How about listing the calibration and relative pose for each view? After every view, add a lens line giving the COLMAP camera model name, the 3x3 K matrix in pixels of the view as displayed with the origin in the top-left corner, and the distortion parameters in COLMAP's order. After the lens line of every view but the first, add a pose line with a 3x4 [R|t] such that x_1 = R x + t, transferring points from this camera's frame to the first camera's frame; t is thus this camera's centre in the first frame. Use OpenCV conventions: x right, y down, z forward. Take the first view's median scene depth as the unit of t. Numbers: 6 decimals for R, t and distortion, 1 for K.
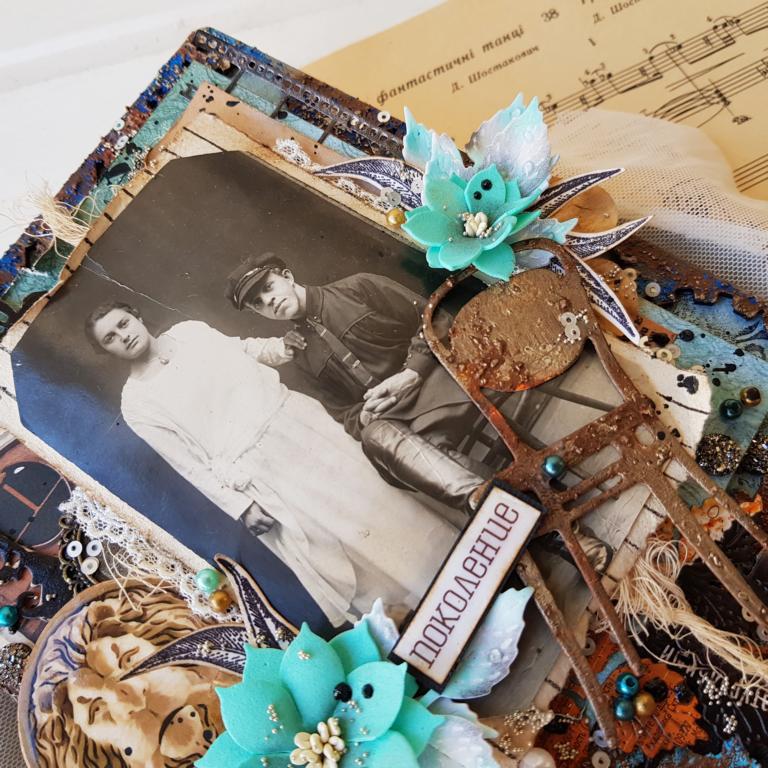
lens RADIAL K [[866.3, 0, 370.9], [0, 866.3, 364.9], [0, 0, 1]] dist [0.123210, -0.405125]
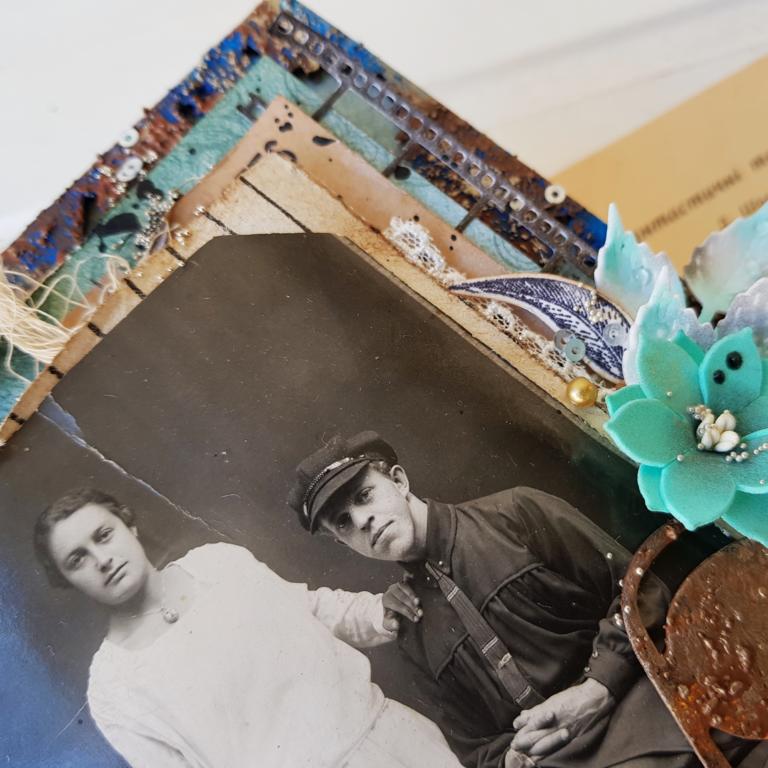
lens RADIAL K [[881.8, 0, 462.8], [0, 881.8, 367.0], [0, 0, 1]] dist [0.122308, -0.444937]
pose [[0.984970, 0.119269, 0.124937, -0.148815], [-0.128162, 0.989574, 0.065716, -0.241377], [-0.115796, -0.080741, 0.989986, 0.440495]]
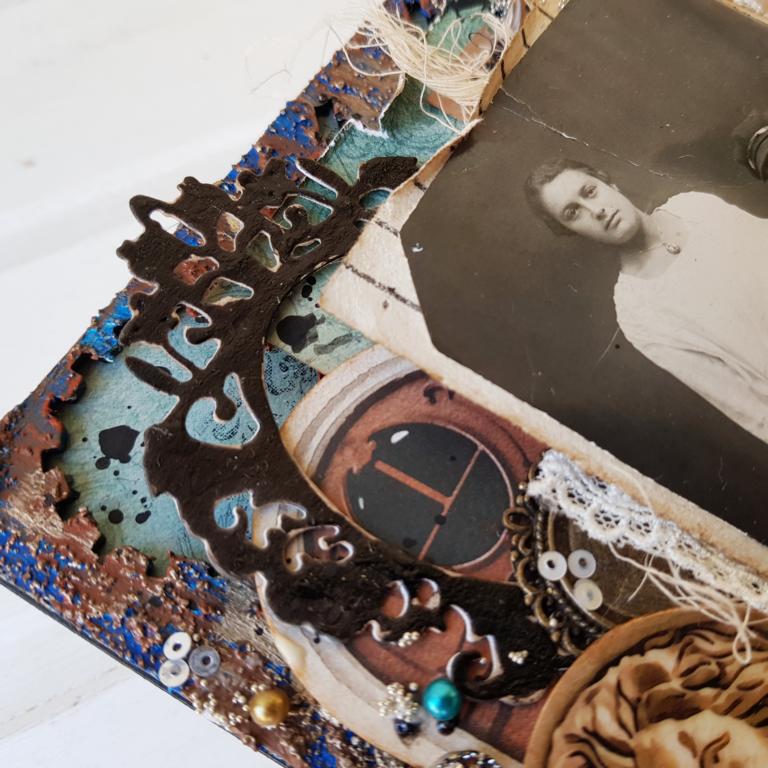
lens RADIAL K [[881.8, 0, 462.8], [0, 881.8, 367.0], [0, 0, 1]] dist [0.122308, -0.444937]
pose [[0.969311, 0.023535, 0.244710, -0.557727], [0.002266, 0.994509, -0.104622, 0.149622], [-0.245829, 0.101966, 0.963935, 0.475079]]
